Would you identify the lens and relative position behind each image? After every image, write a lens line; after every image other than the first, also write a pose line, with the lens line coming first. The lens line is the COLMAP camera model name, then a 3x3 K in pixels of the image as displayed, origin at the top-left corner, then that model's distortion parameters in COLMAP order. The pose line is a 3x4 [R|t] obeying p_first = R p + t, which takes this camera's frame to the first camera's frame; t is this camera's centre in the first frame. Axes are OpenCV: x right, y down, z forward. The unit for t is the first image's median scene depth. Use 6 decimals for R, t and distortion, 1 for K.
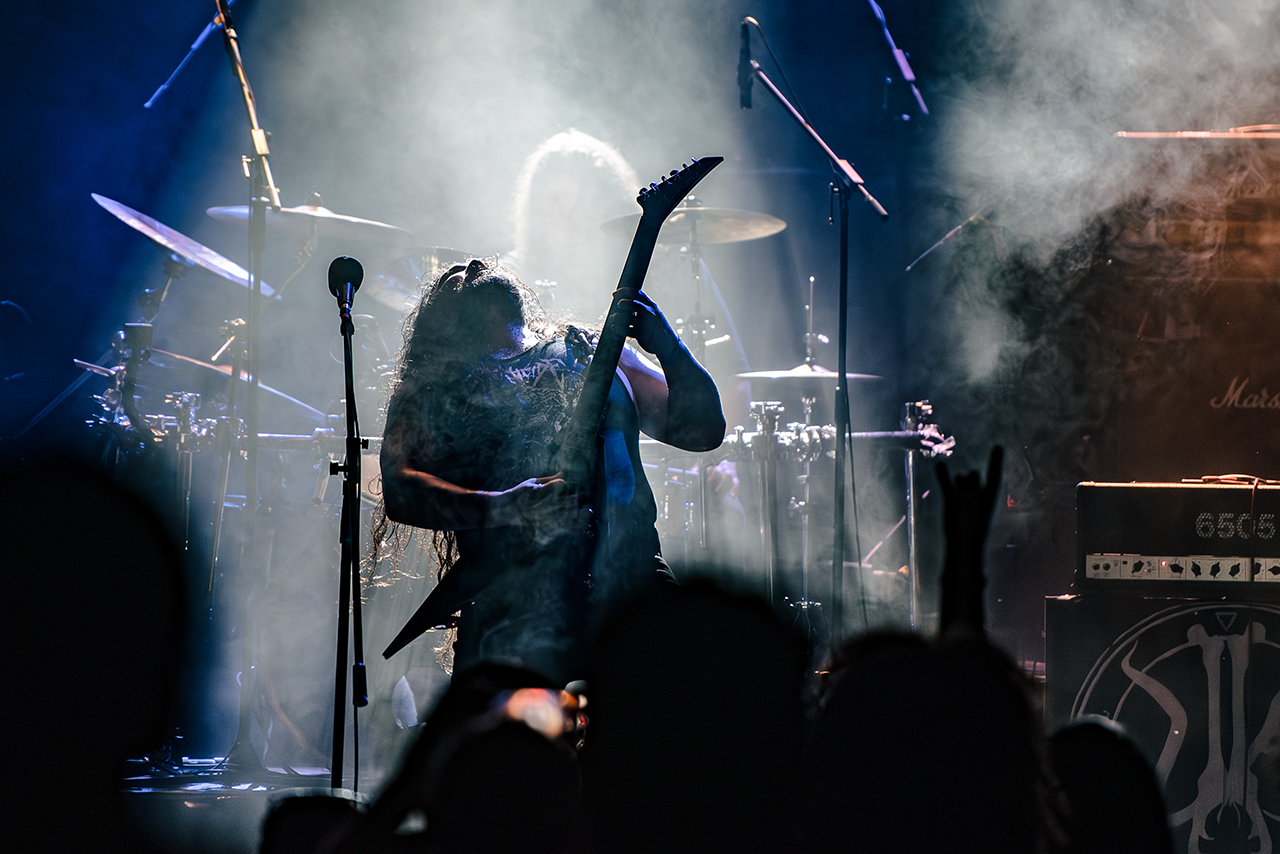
lens RADIAL K [[7386.2, 0, 640.0], [0, 7386.2, 427.0], [0, 0, 1]] dist [0.609289, 15.003049]
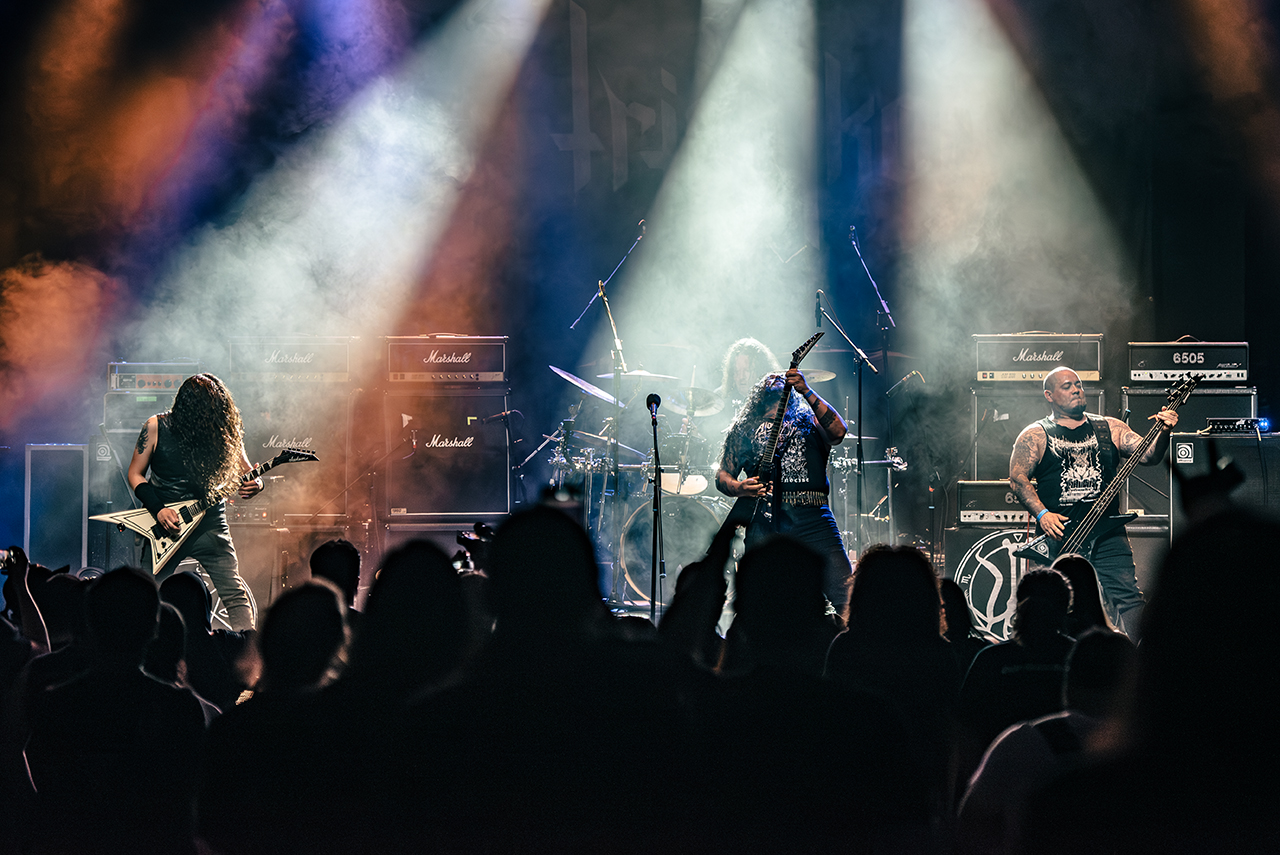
lens RADIAL K [[4065.3, 0, 640.0], [0, 4065.3, 427.5], [0, 0, 1]] dist [-0.081428, -0.456815]
pose [[0.998985, -0.012756, -0.043207, 0.013045], [0.012968, 0.999905, 0.004619, -0.017425], [0.043144, -0.005175, 0.999055, -0.329725]]
